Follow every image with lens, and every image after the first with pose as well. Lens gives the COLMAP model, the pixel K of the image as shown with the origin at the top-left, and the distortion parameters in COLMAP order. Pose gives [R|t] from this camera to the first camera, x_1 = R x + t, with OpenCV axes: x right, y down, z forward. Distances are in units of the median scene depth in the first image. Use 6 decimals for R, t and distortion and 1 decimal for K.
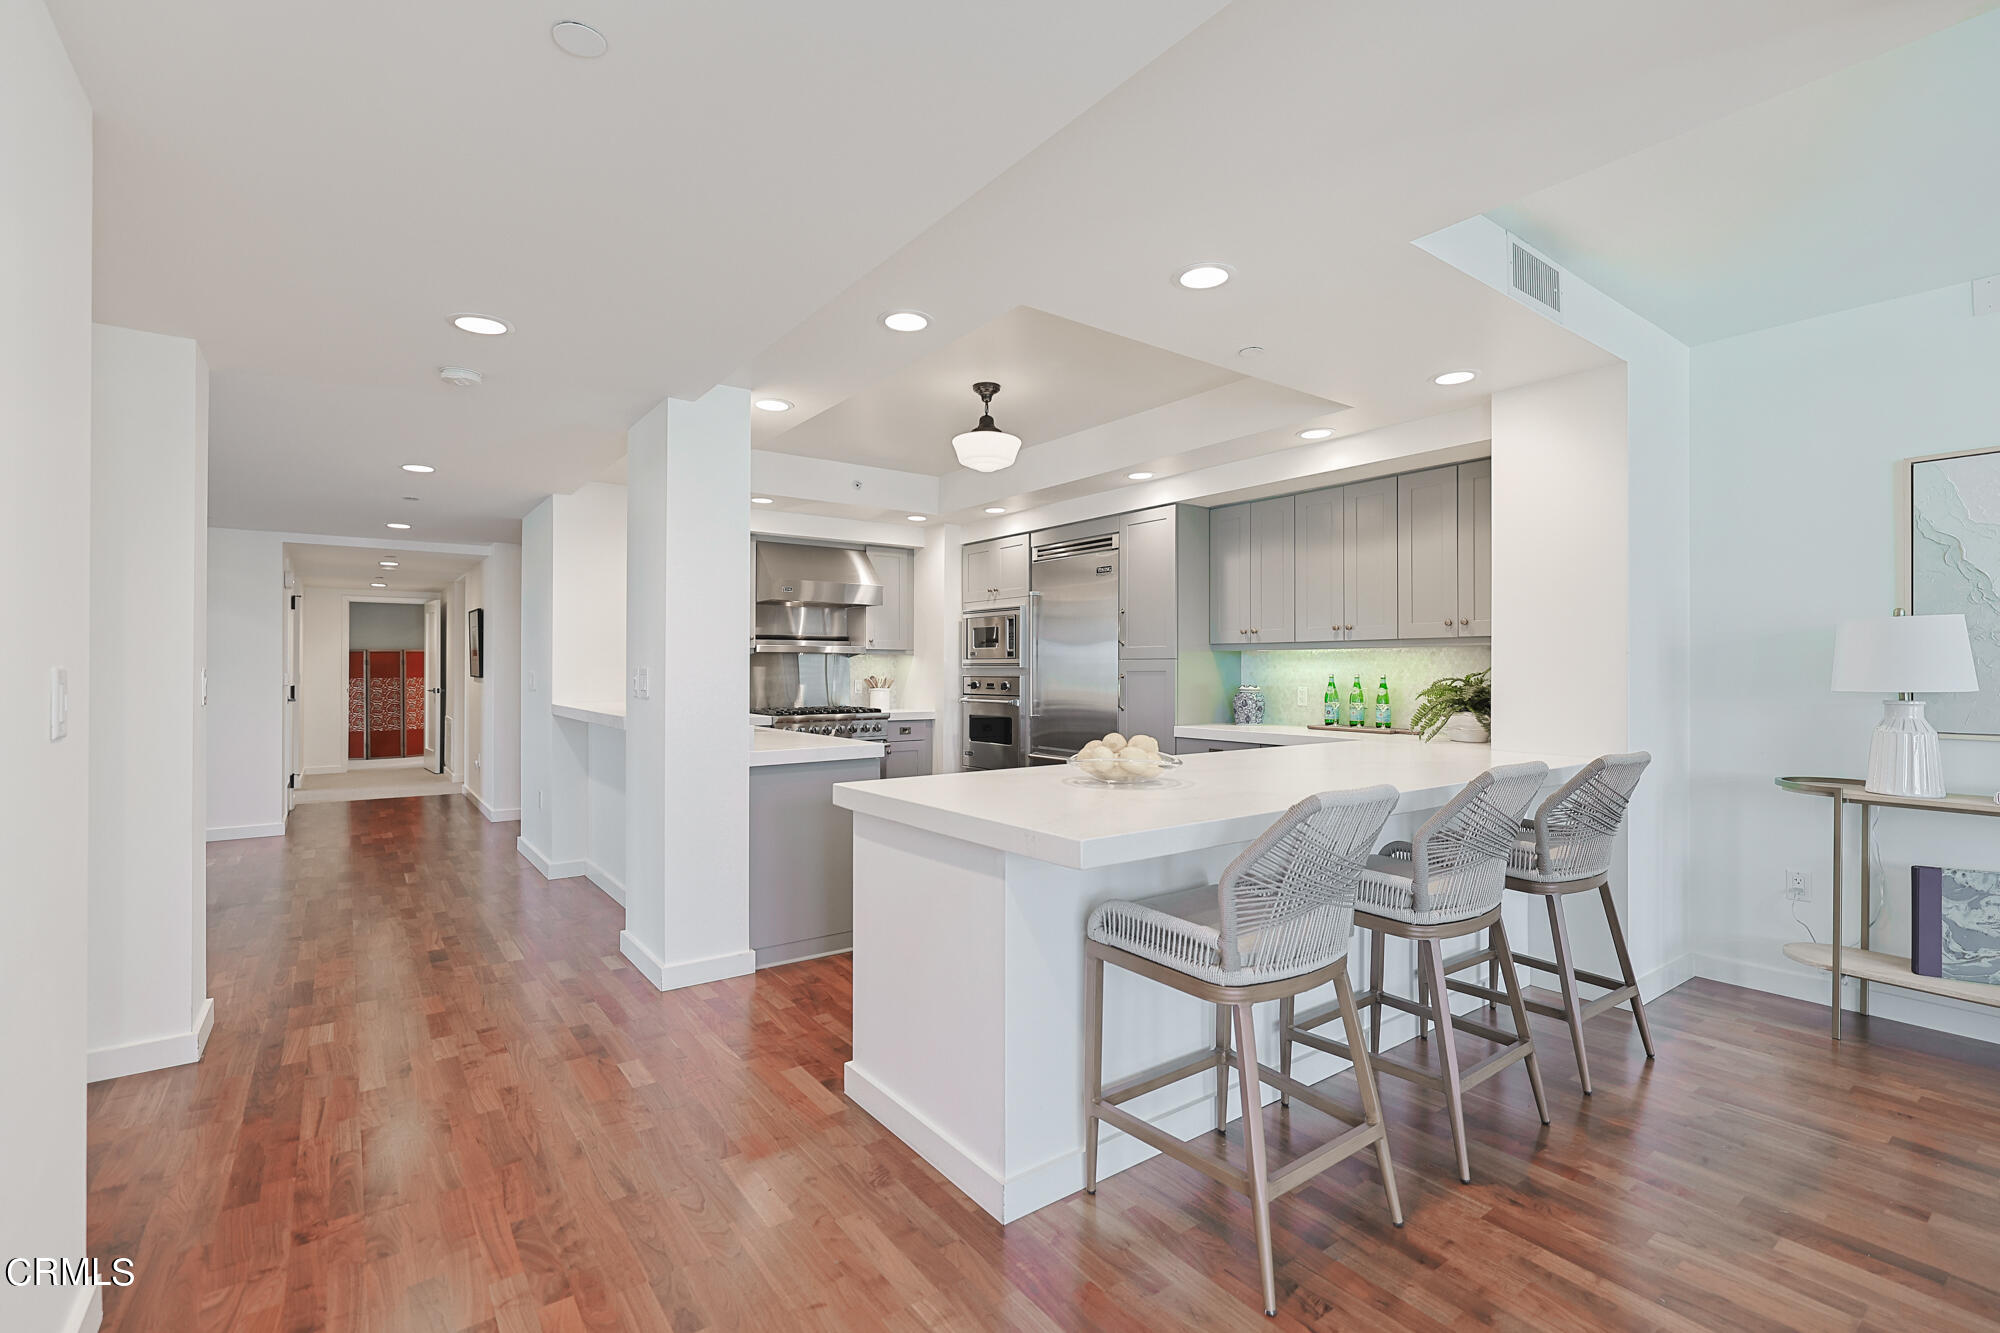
lens RADIAL K [[898.6, 0, 1000.0], [0, 898.6, 666.5], [0, 0, 1]] dist [-0.002091, -0.000097]
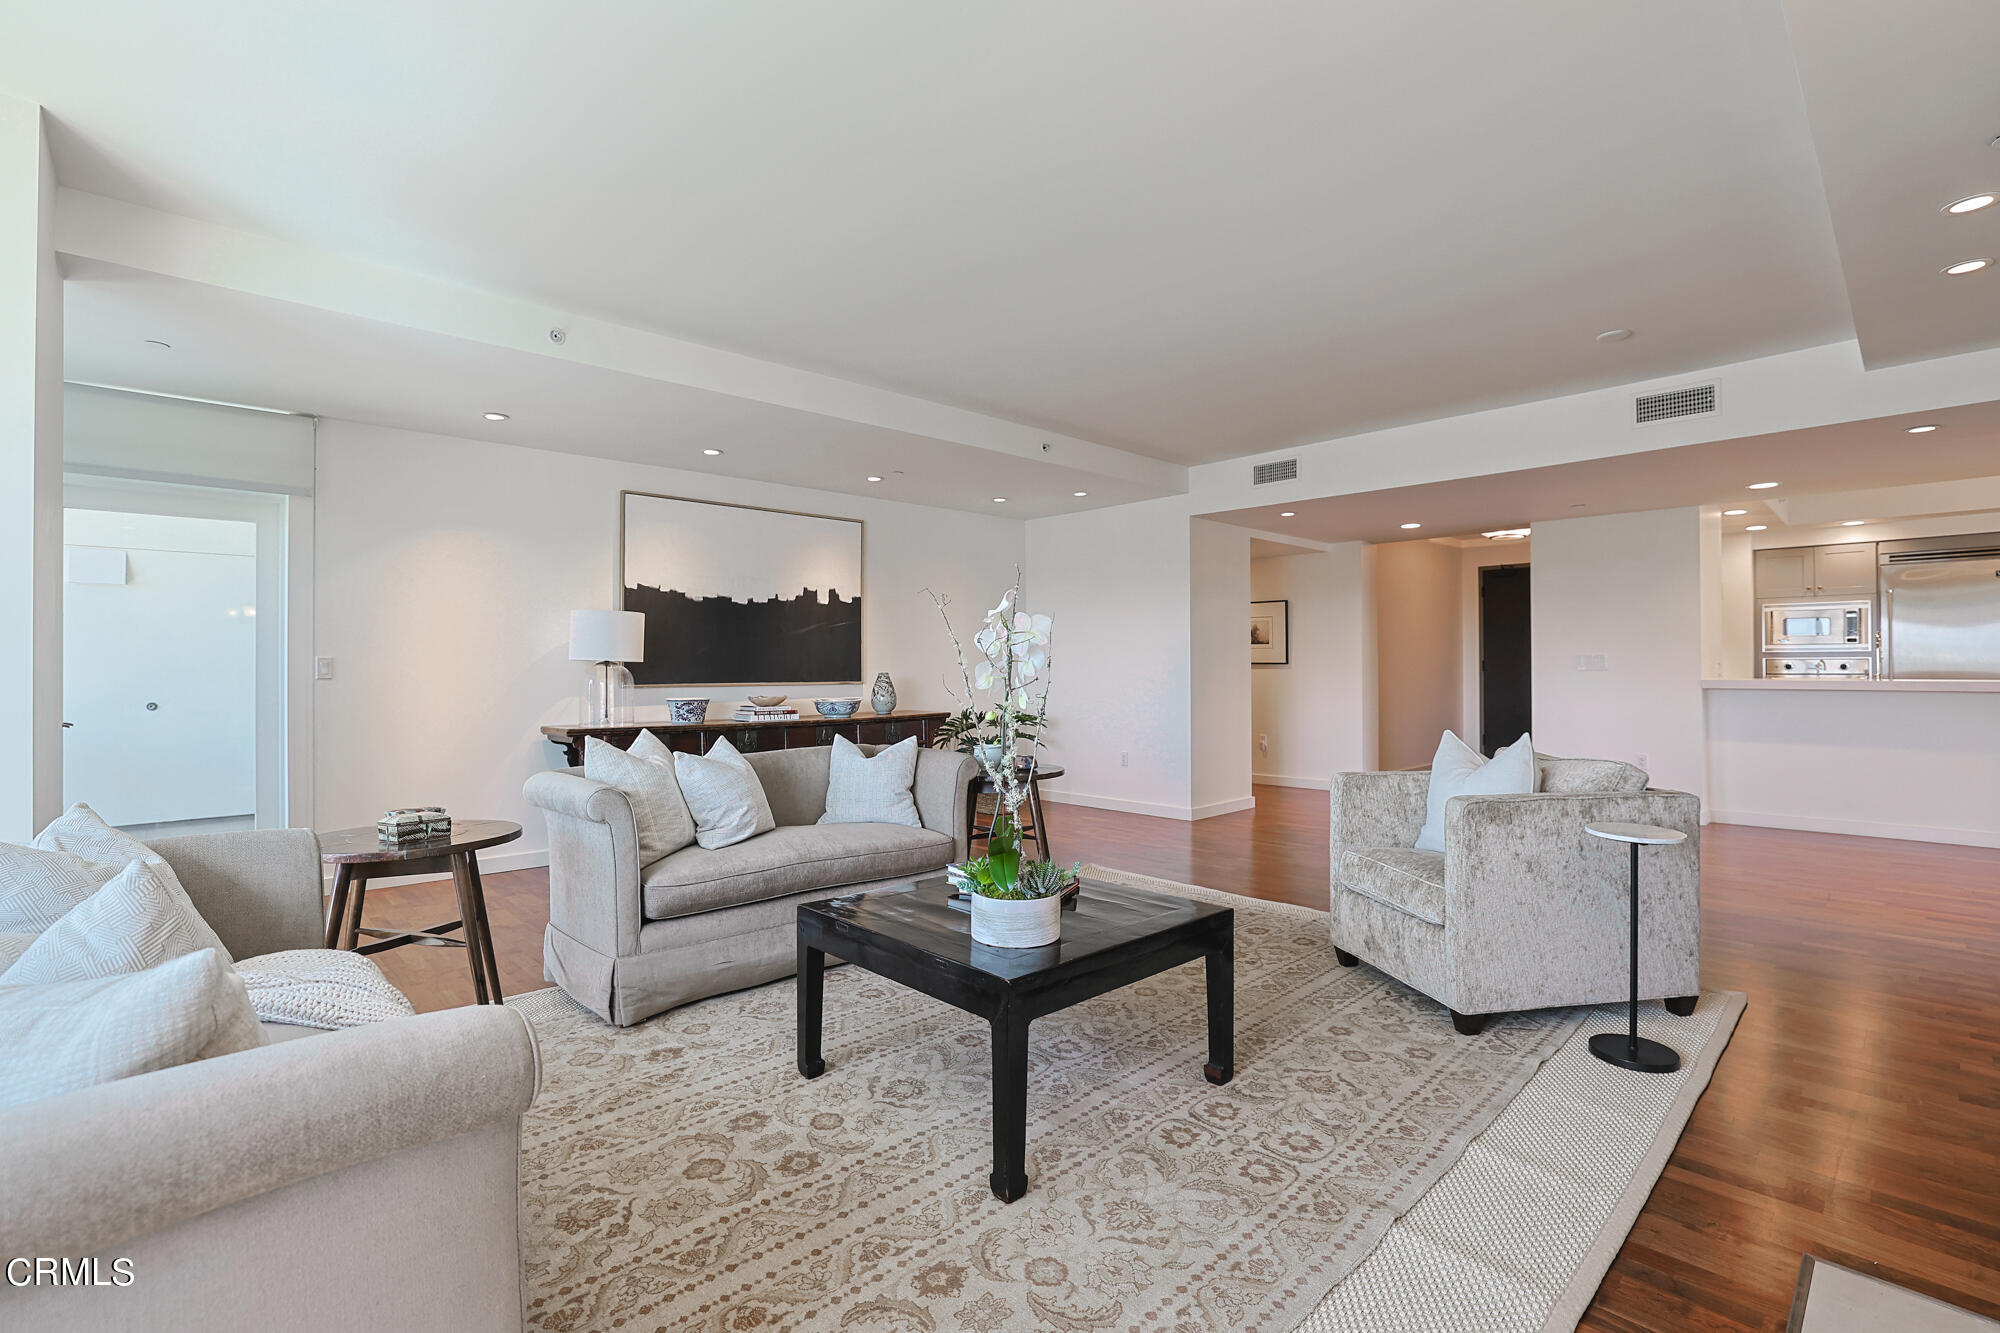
lens RADIAL K [[898.6, 0, 1000.0], [0, 898.6, 666.5], [0, 0, 1]] dist [-0.002091, -0.000097]
pose [[0.990880, -0.003075, 0.134711, -0.753809], [0.001514, 0.999931, 0.011691, 0.001091], [-0.134737, -0.011381, 0.990816, -0.017533]]
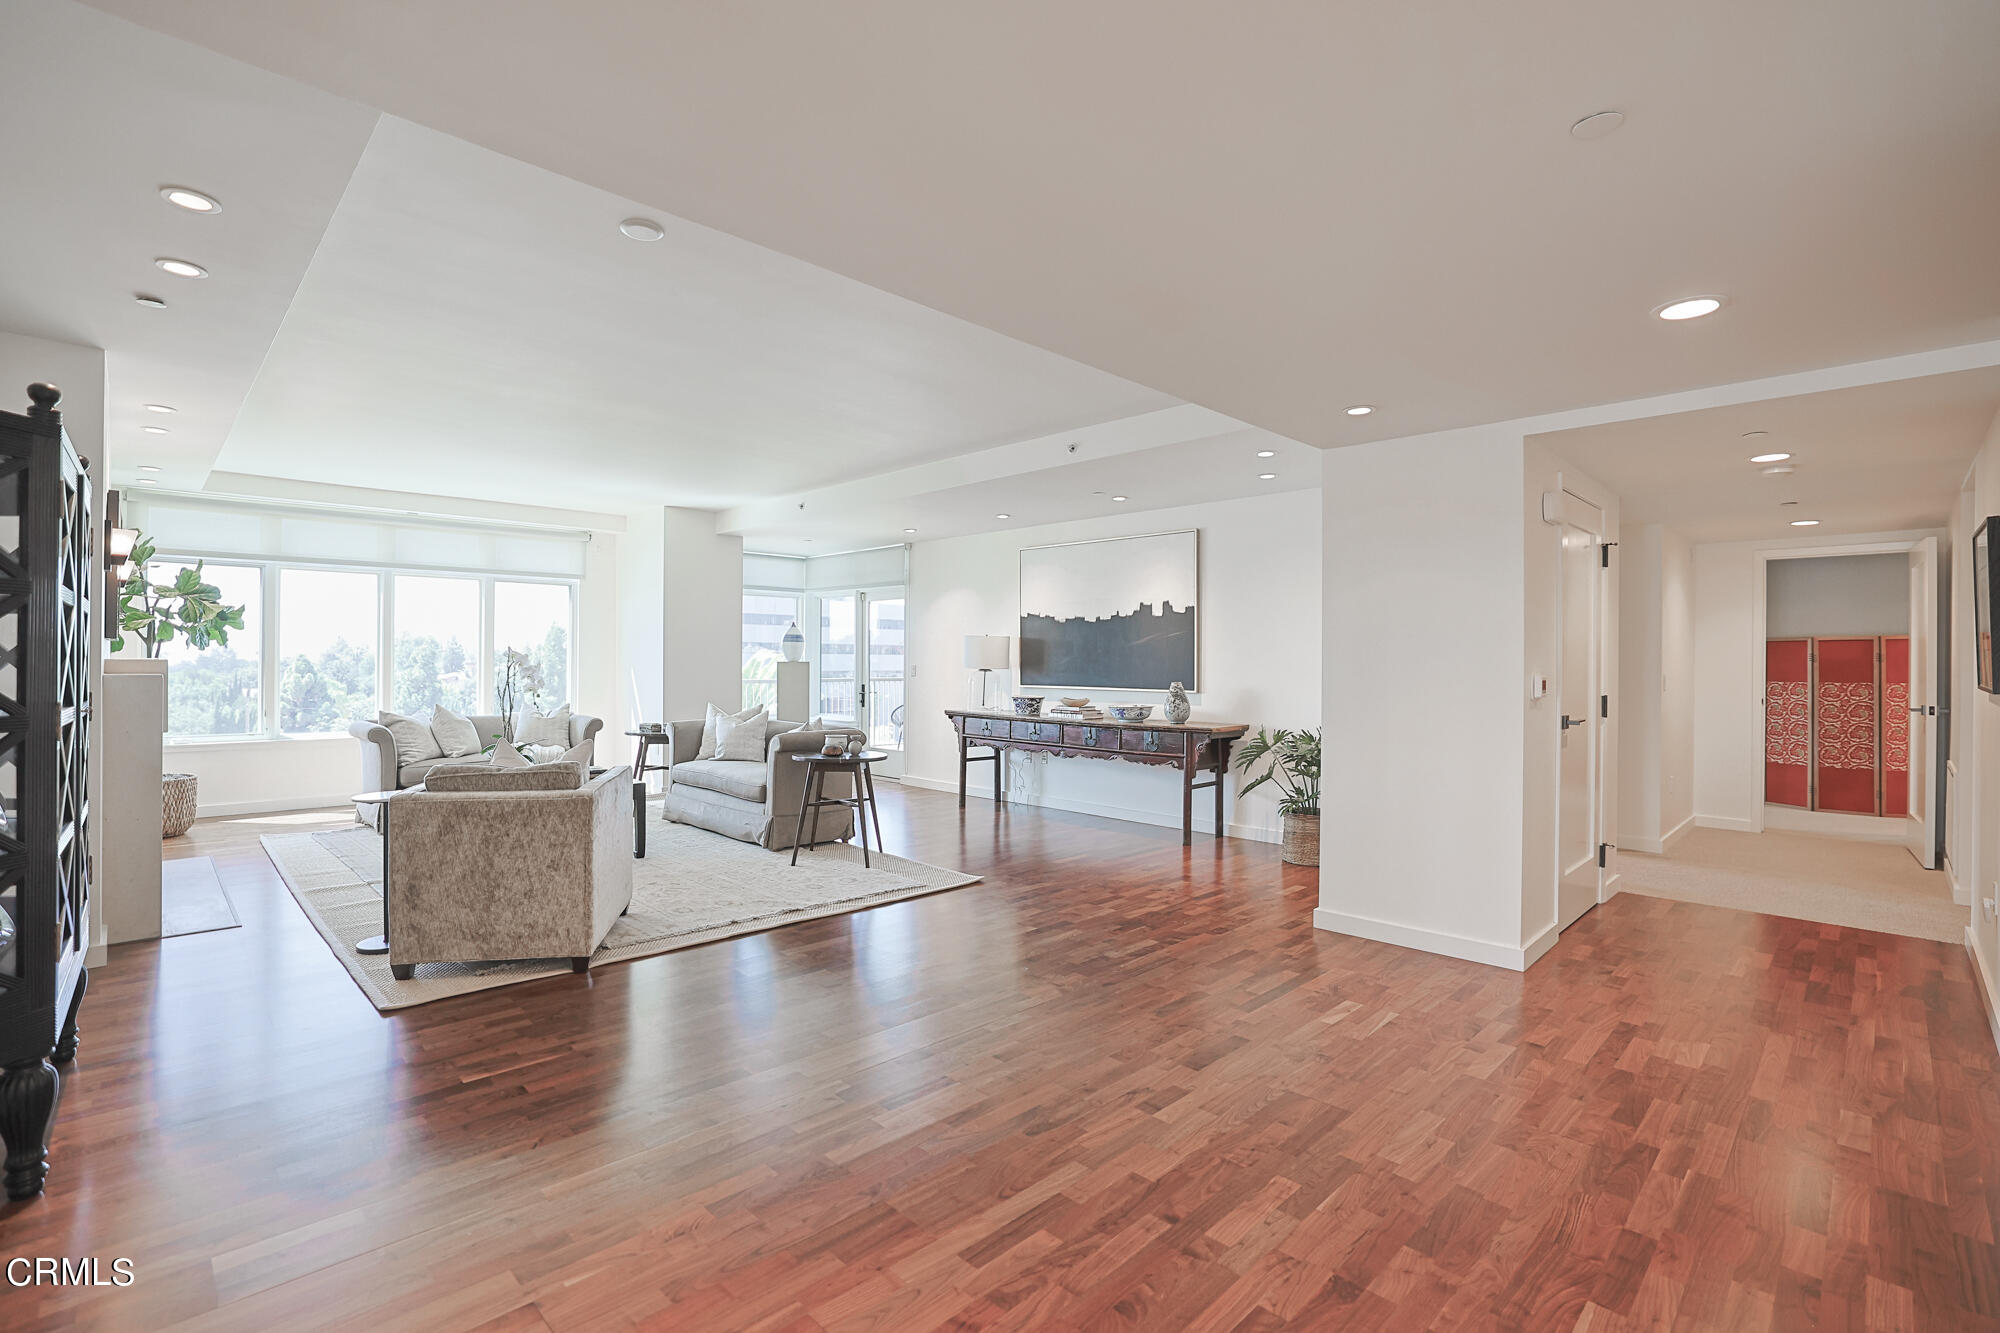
lens RADIAL K [[898.6, 0, 1000.0], [0, 898.6, 666.5], [0, 0, 1]] dist [-0.002091, -0.000097]
pose [[0.162849, 0.002426, -0.986648, -0.192289], [-0.000918, 0.999997, 0.002308, 0.000872], [0.986651, 0.000530, 0.162850, 0.366445]]
